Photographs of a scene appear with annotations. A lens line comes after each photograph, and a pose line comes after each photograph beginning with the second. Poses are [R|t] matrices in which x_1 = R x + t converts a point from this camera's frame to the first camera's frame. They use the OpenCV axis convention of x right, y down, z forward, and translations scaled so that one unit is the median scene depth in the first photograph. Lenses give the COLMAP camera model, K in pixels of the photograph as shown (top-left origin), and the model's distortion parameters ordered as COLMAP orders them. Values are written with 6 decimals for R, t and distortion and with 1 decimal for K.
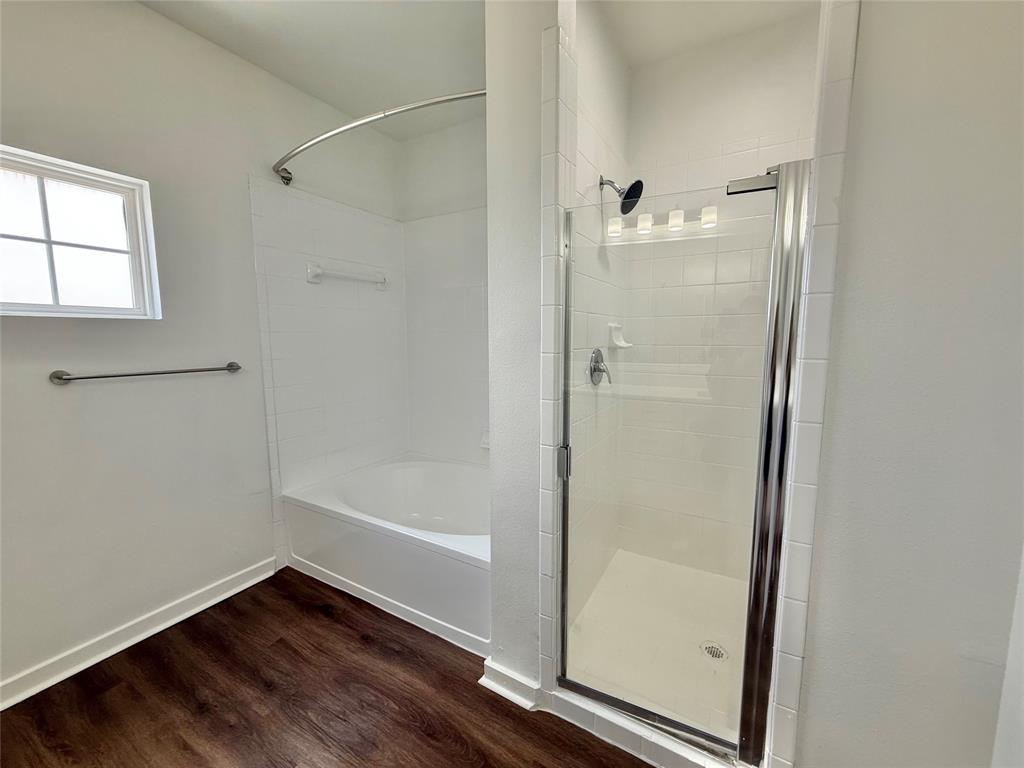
lens RADIAL K [[407.4, 0, 510.4], [0, 407.4, 381.3], [0, 0, 1]] dist [-0.004468, 0.000923]
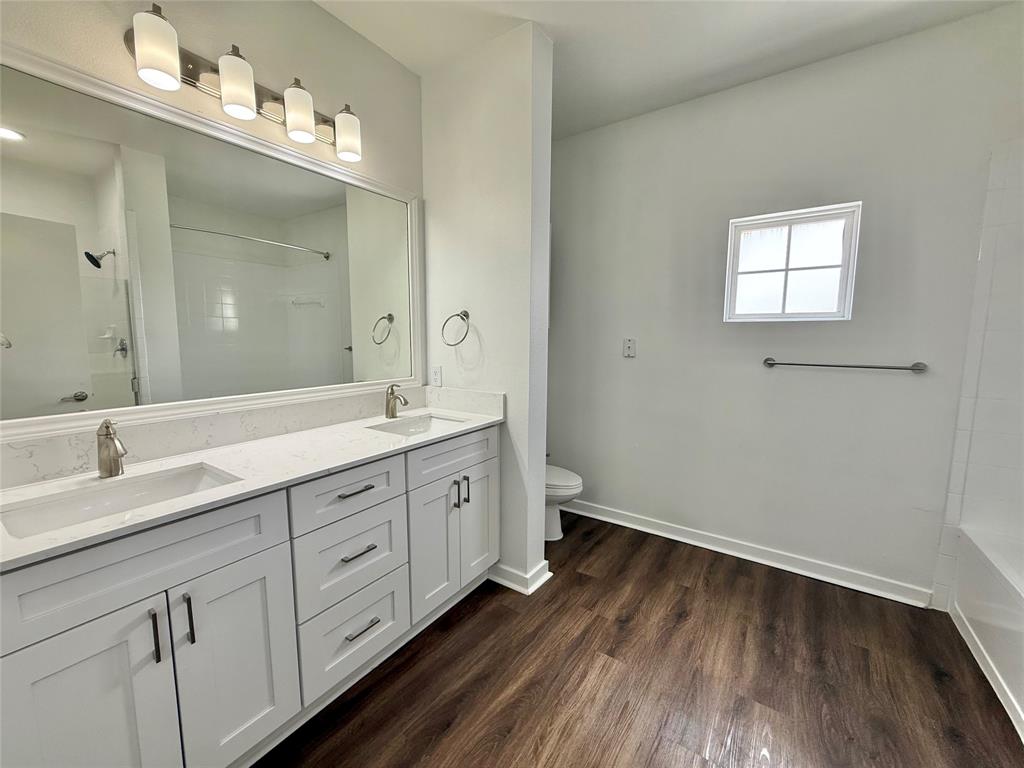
lens RADIAL K [[407.4, 0, 516.1], [0, 407.4, 381.6], [0, 0, 1]] dist [-0.004468, 0.000923]
pose [[-0.067597, 0.106446, -0.992018, 0.406318], [-0.120391, 0.986157, 0.114020, 0.001766], [0.990422, 0.127137, -0.053846, 0.166103]]
